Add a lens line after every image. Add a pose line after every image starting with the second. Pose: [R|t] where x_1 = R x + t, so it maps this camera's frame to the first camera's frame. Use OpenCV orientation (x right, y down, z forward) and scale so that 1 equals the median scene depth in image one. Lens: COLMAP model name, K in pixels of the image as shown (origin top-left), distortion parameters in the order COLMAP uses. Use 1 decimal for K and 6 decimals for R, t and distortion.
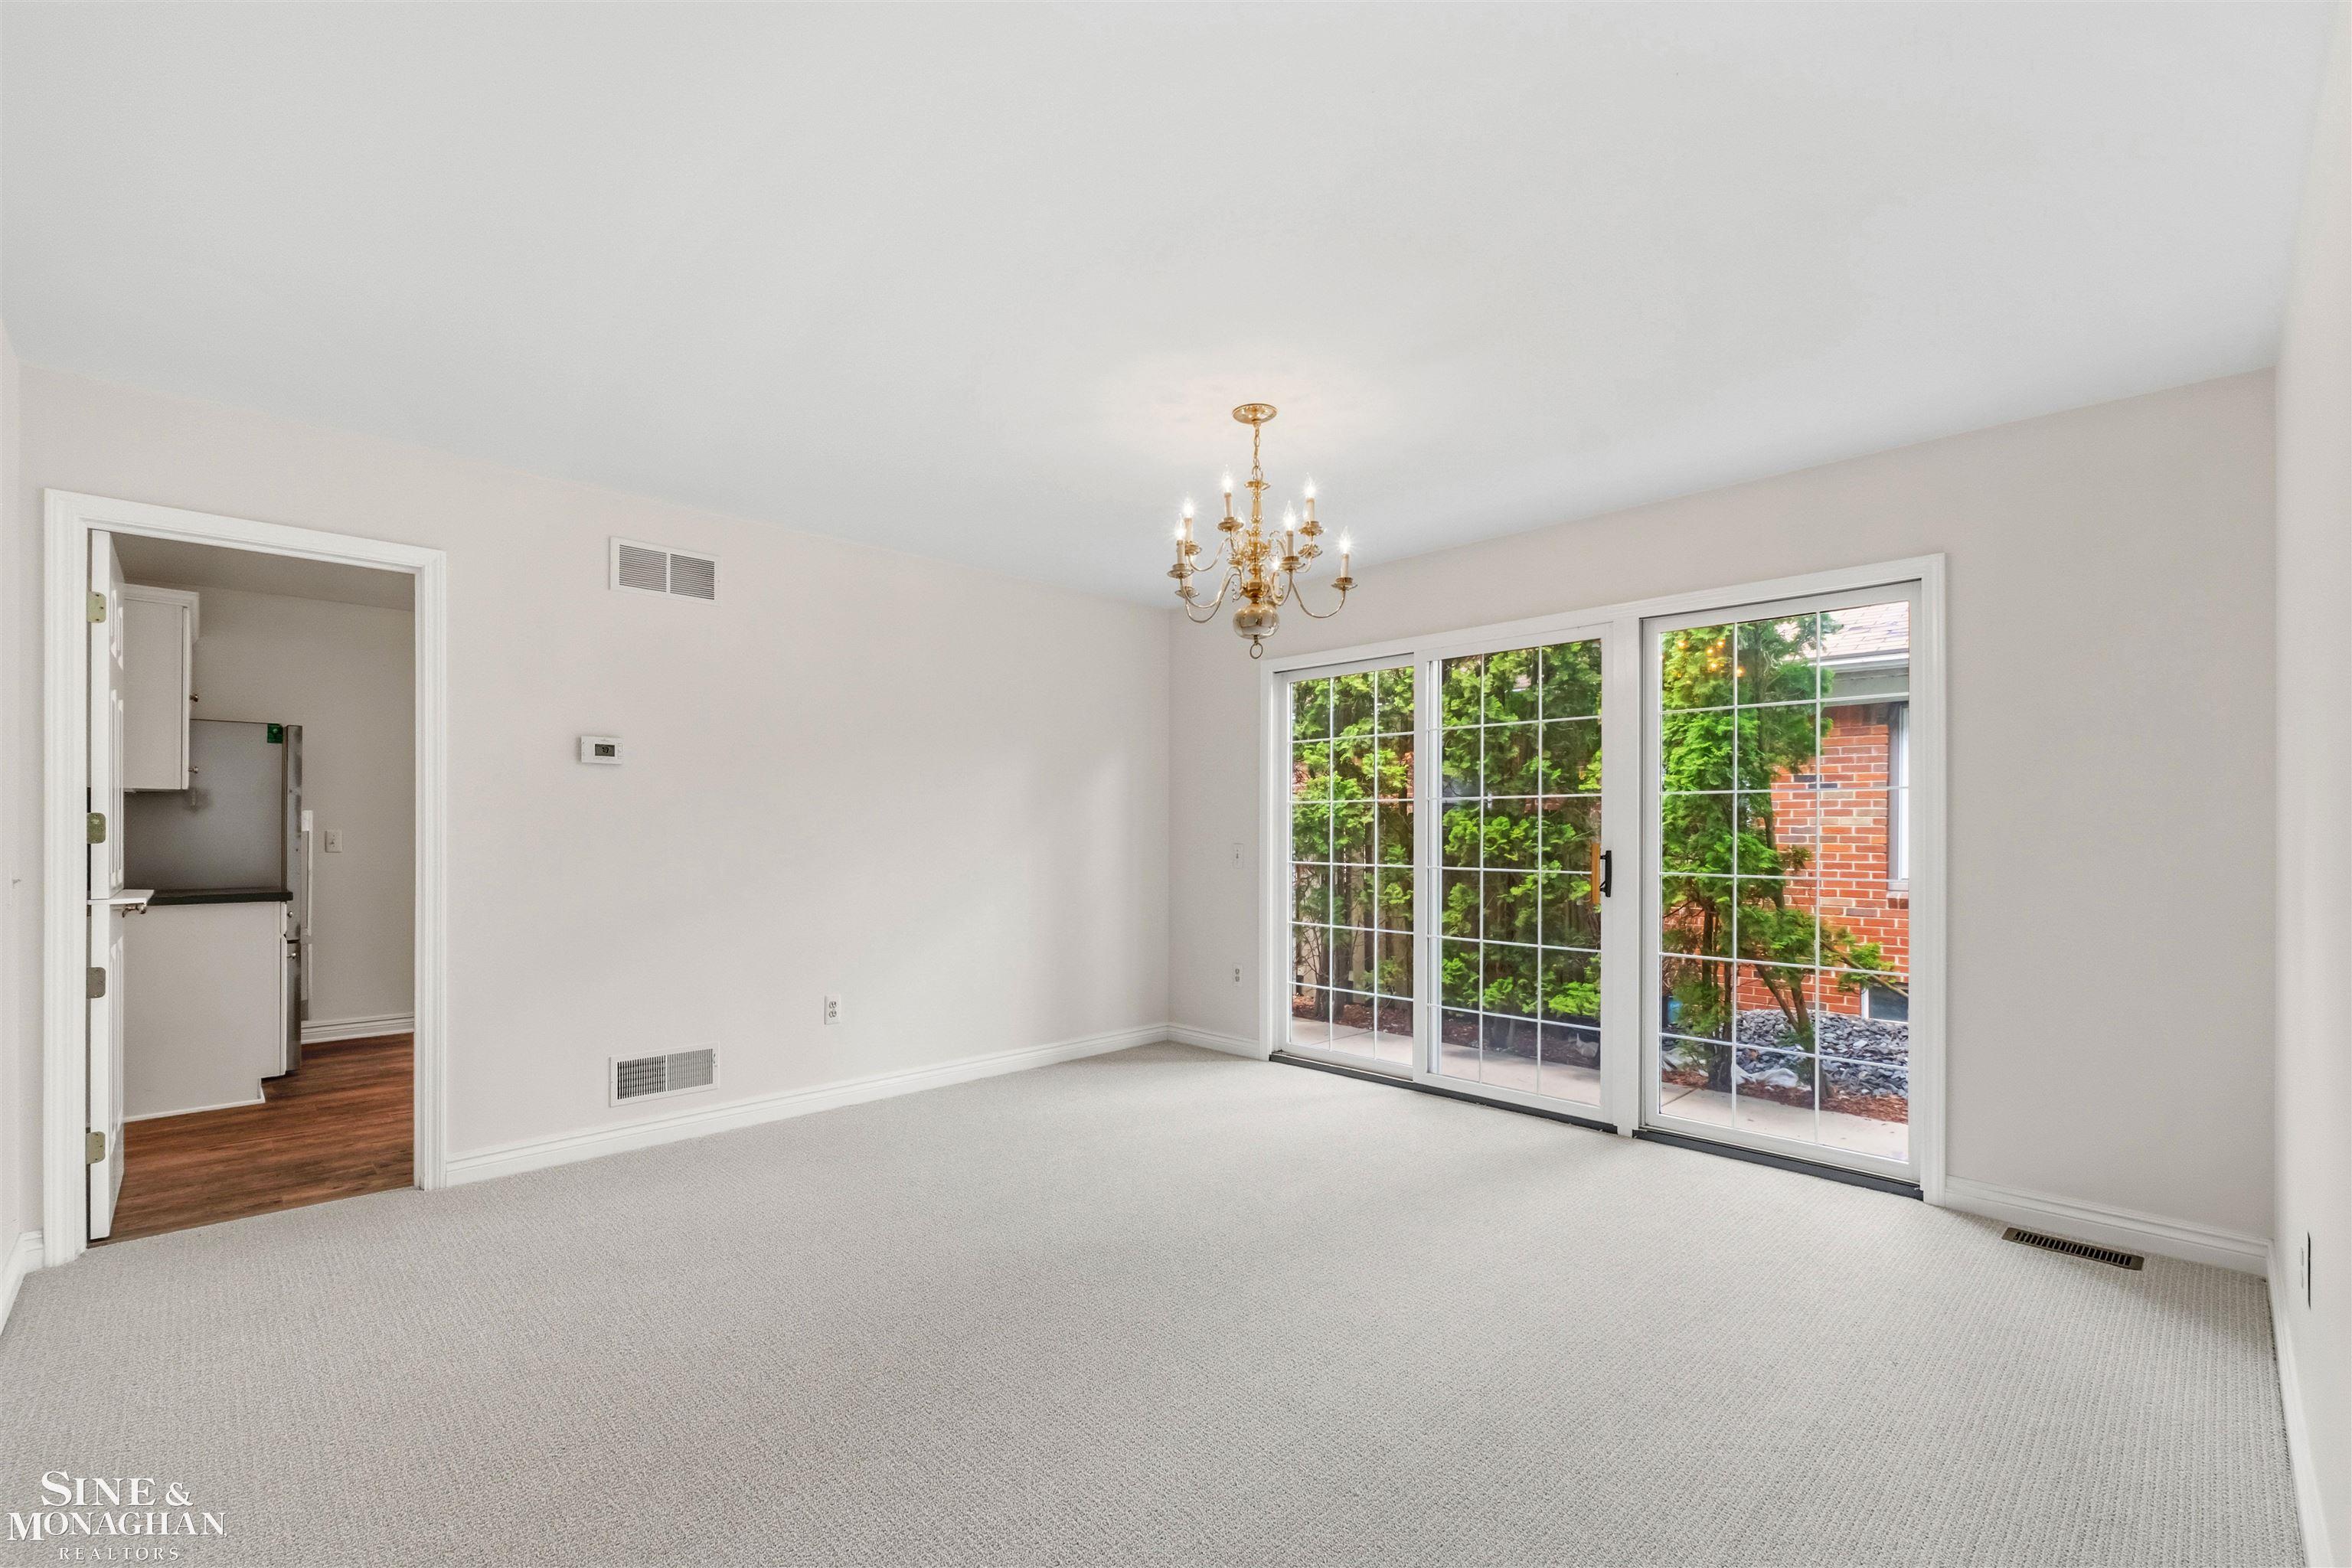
lens RADIAL K [[1005.2, 0, 1171.9], [0, 1005.2, 862.7], [0, 0, 1]] dist [-0.000675, 0.000052]
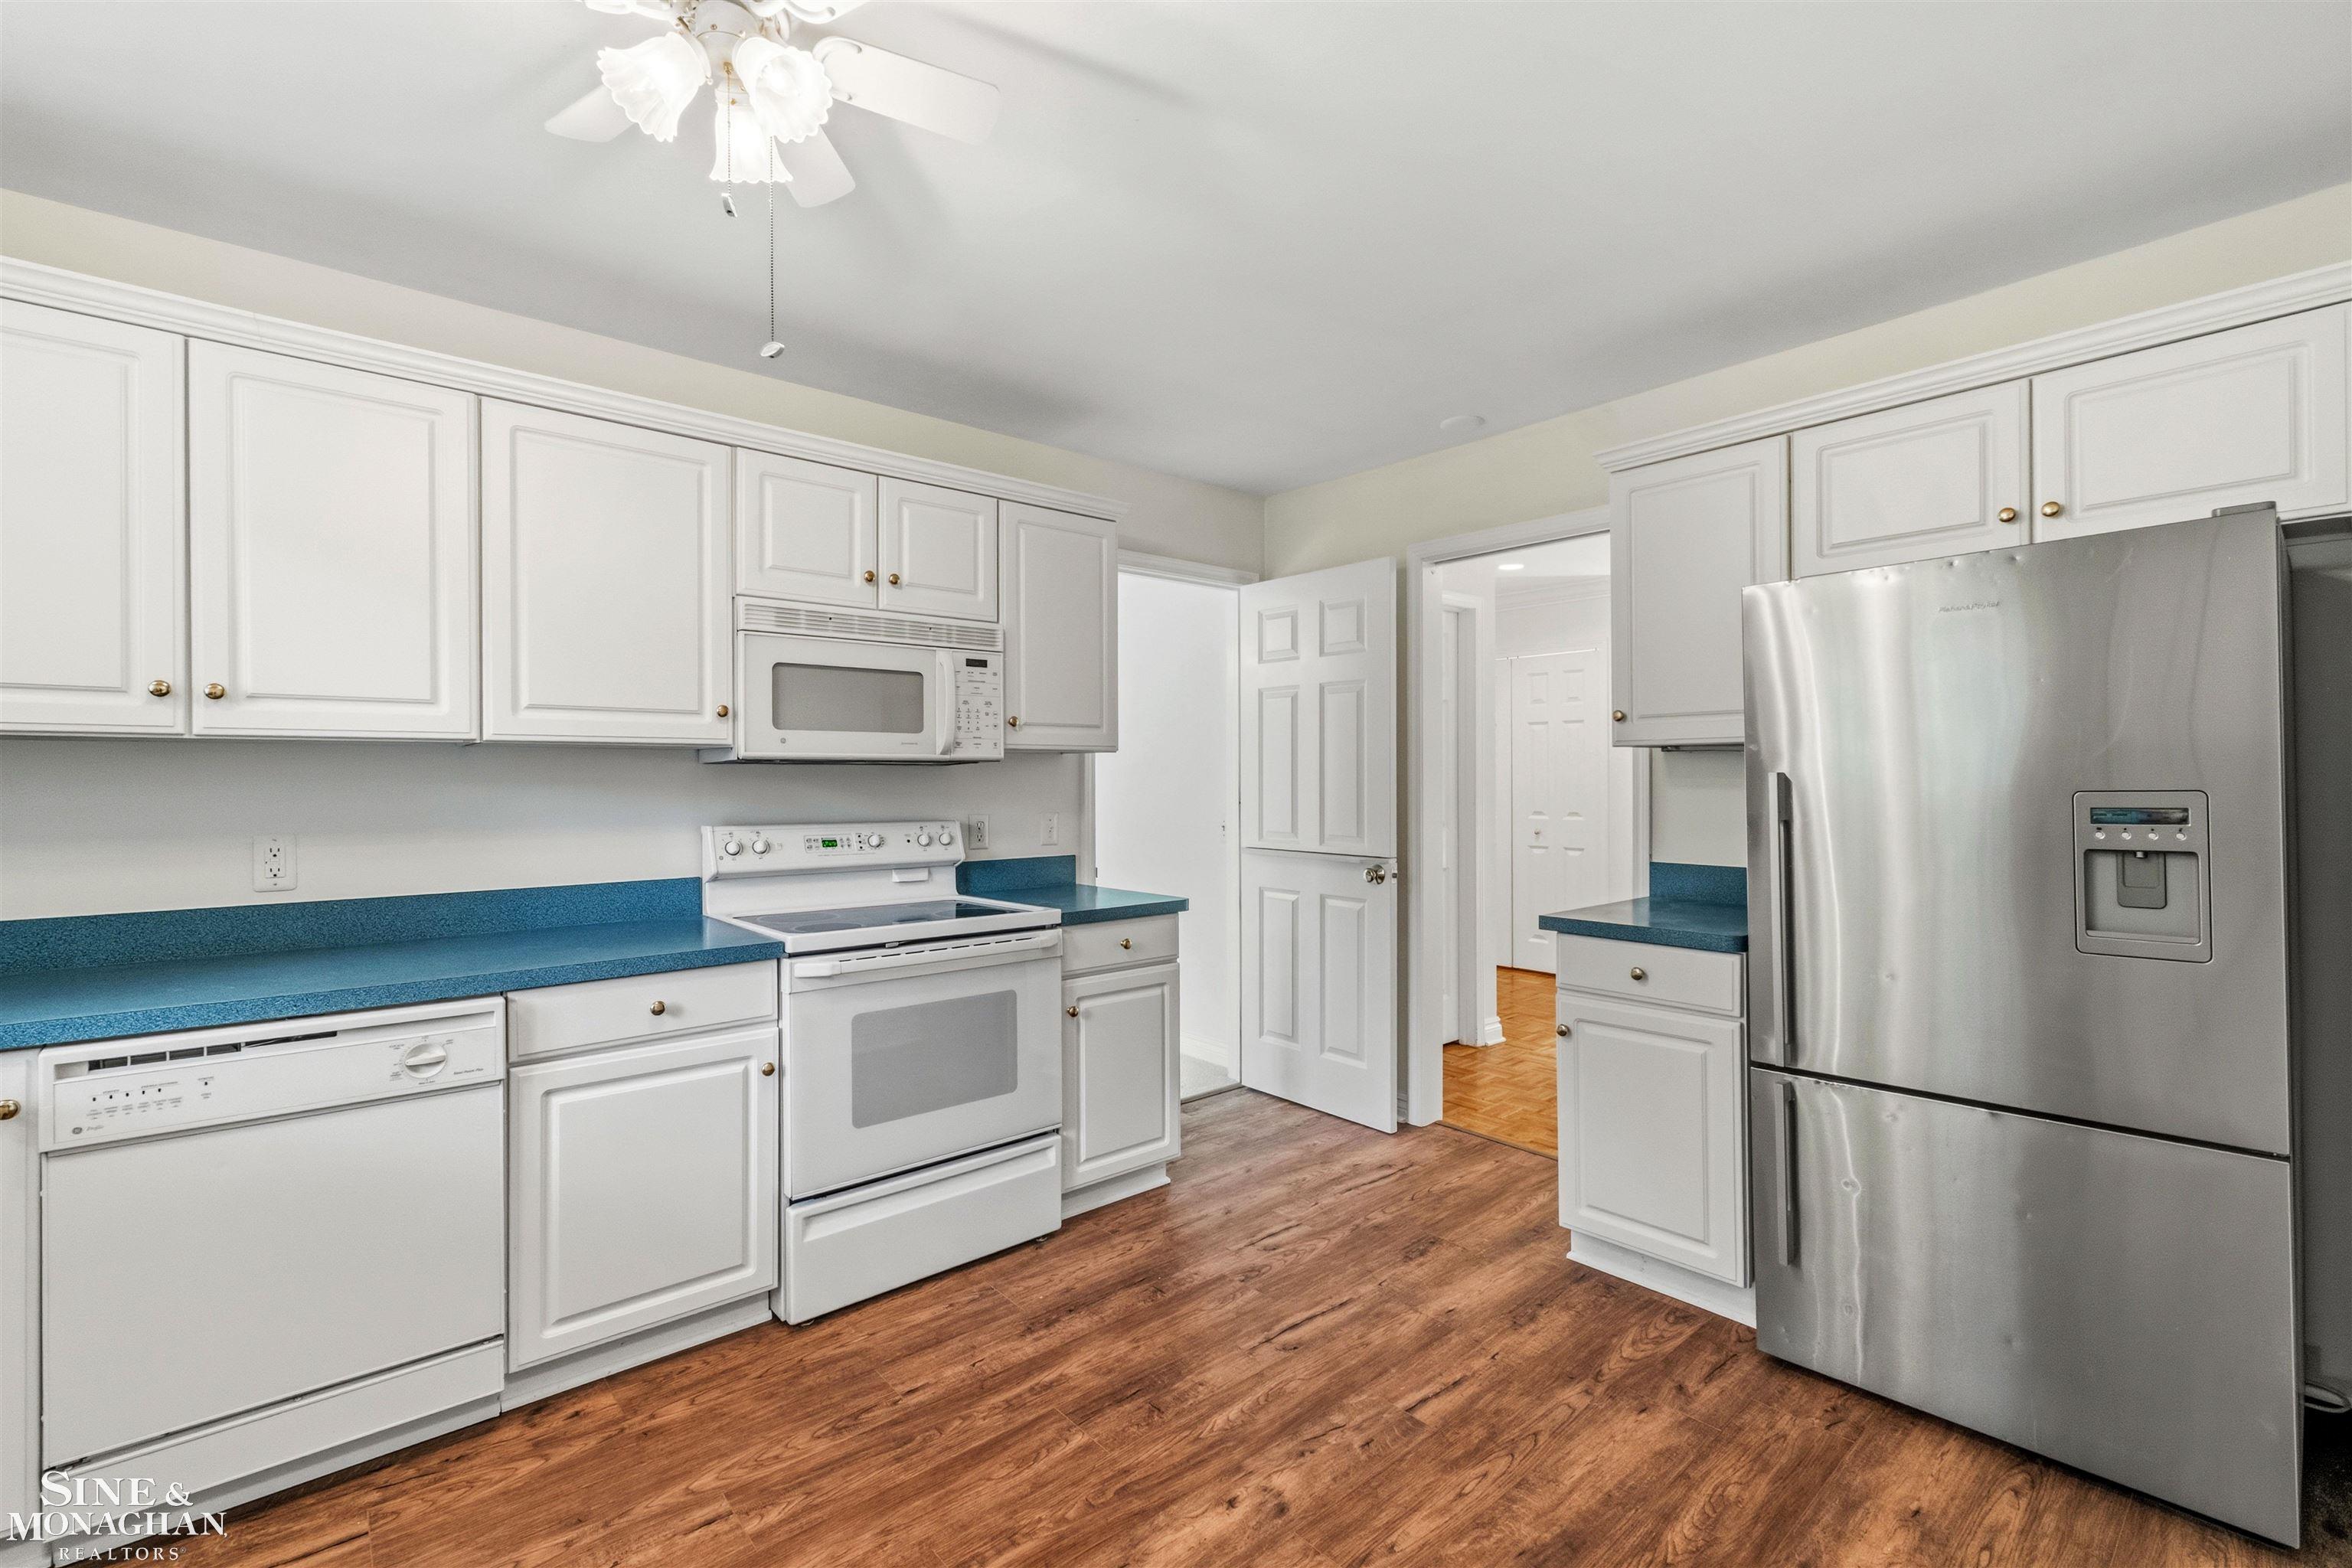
lens RADIAL K [[999.7, 0, 1176.0], [0, 999.7, 784.0], [0, 0, 1]] dist [-0.002357, 0.000325]
pose [[-0.994002, -0.001411, 0.109356, -0.257747], [-0.001464, 0.999999, -0.000410, -0.016846], [-0.109355, -0.000567, -0.994003, 0.570907]]
